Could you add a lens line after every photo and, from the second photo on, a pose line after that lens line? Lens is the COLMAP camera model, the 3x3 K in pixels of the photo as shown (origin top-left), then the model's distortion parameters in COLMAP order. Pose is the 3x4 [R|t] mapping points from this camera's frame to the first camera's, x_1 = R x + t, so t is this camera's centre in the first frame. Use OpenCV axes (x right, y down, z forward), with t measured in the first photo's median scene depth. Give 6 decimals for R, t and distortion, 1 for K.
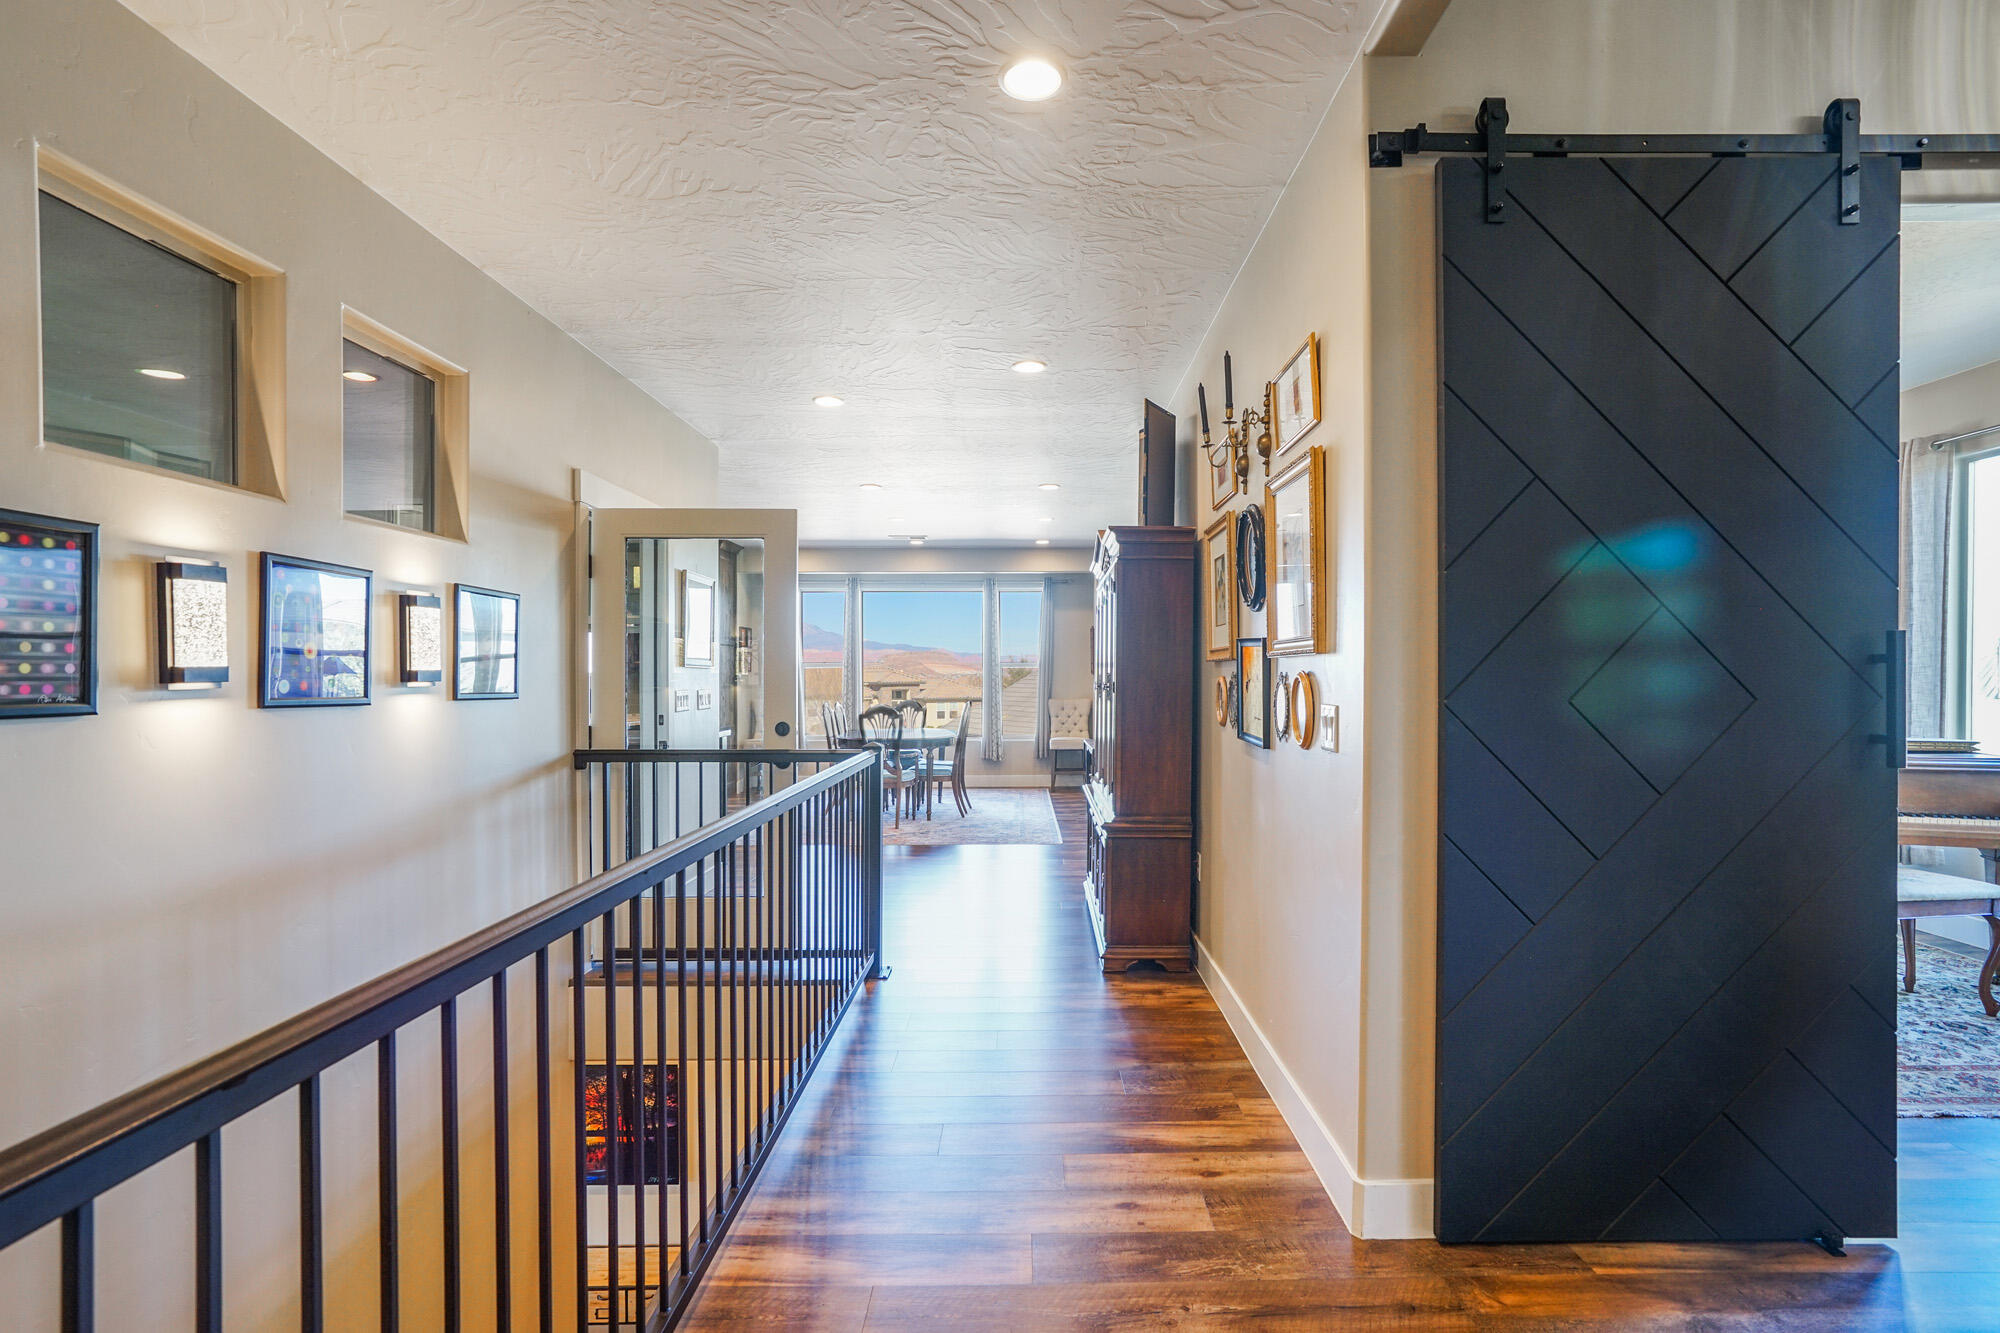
lens RADIAL K [[916.5, 0, 987.0], [0, 916.5, 669.1], [0, 0, 1]] dist [-0.018179, -0.000375]
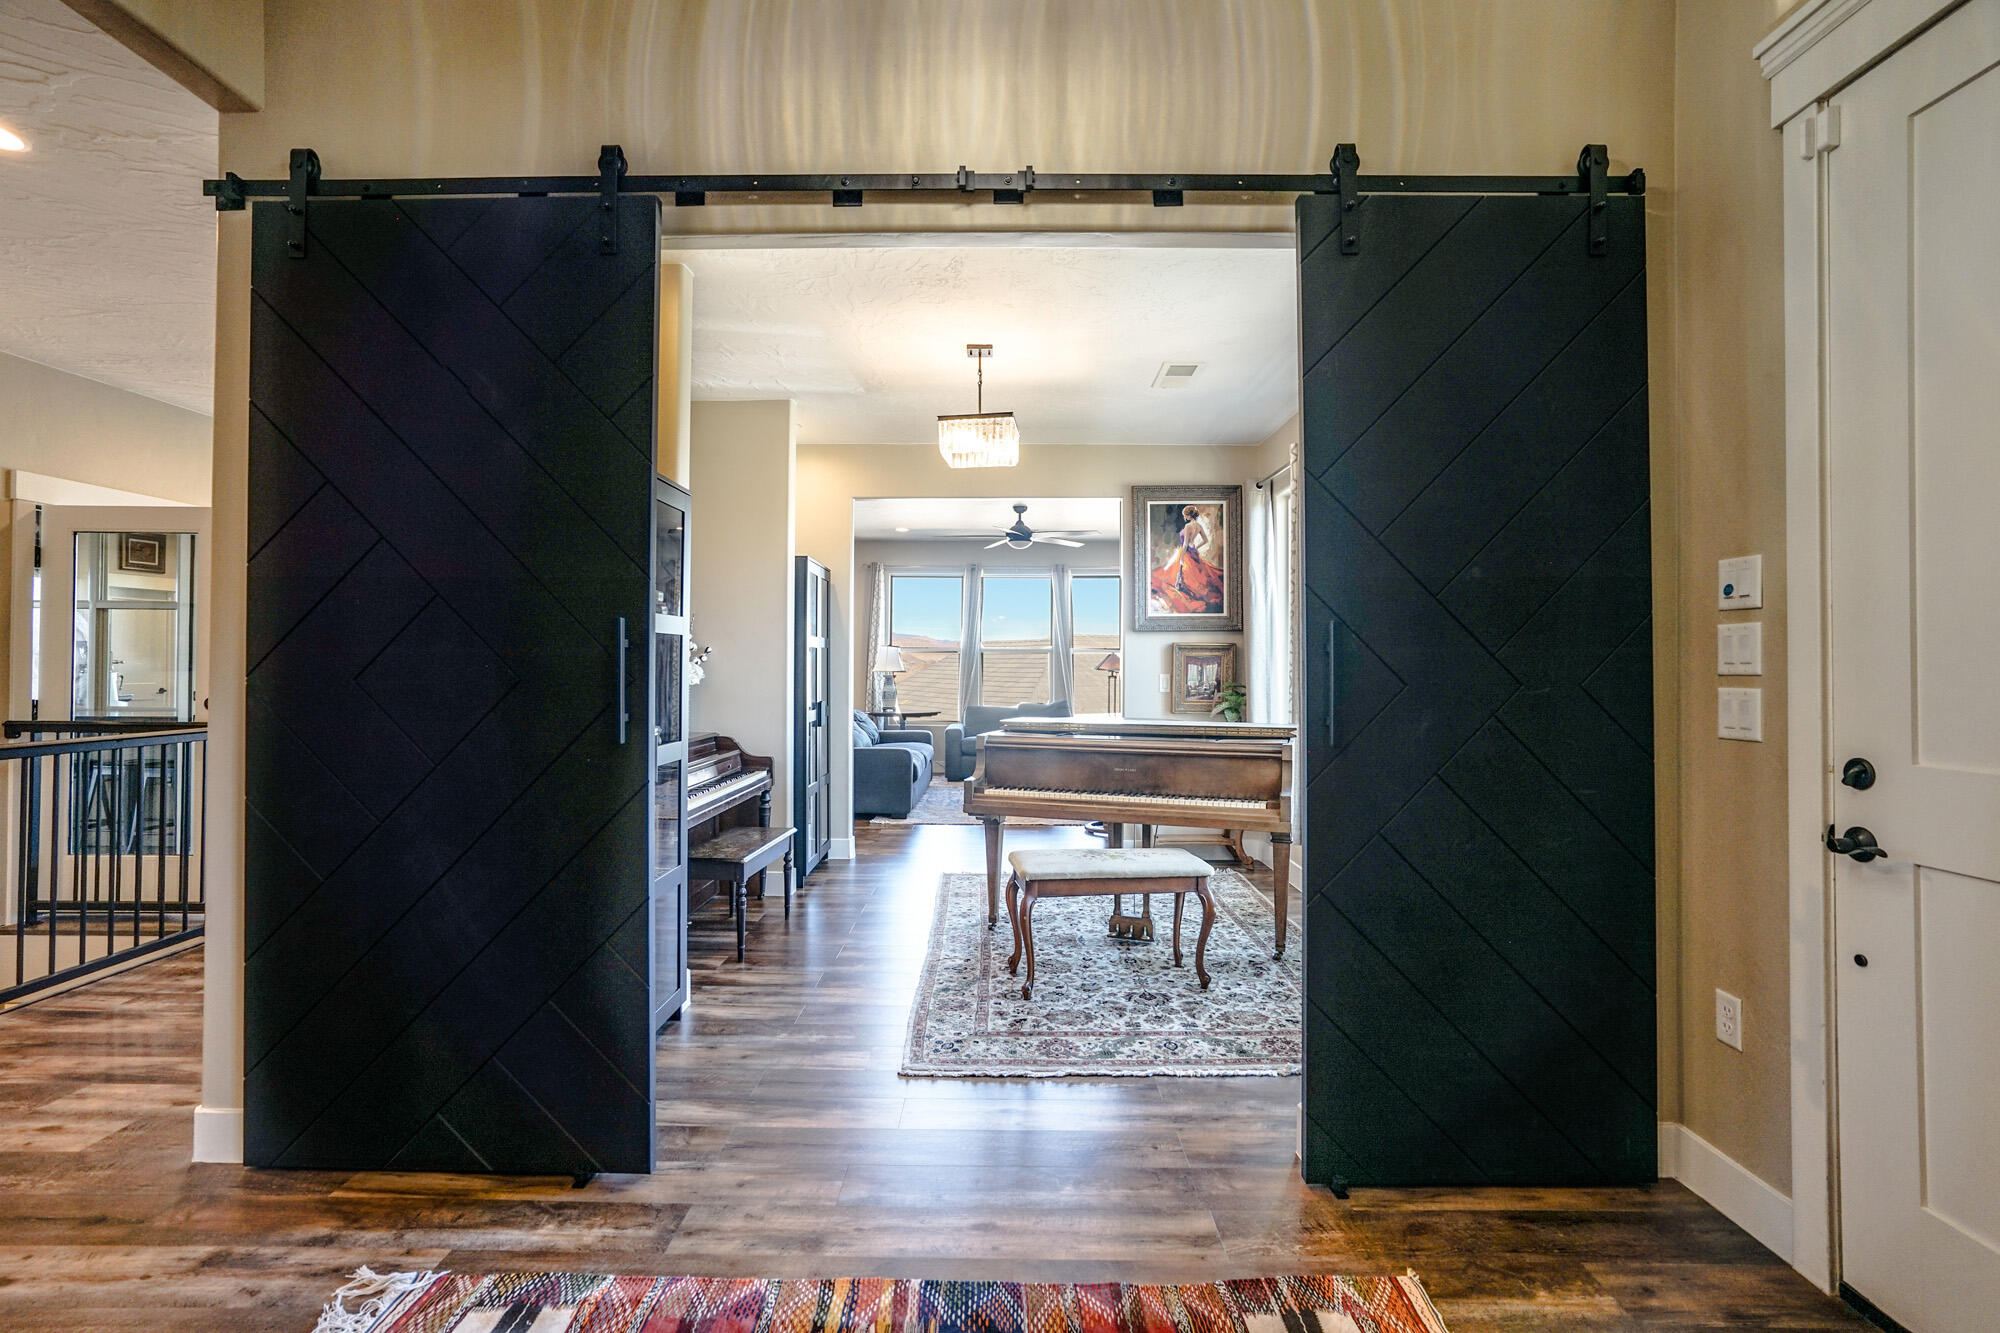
lens RADIAL K [[916.5, 0, 1009.6], [0, 916.5, 669.1], [0, 0, 1]] dist [-0.018179, -0.000375]
pose [[0.998654, -0.009626, 0.050968, 0.913632], [0.011147, 0.999498, -0.029644, 0.040591], [-0.050657, 0.030172, 0.998260, -0.096887]]
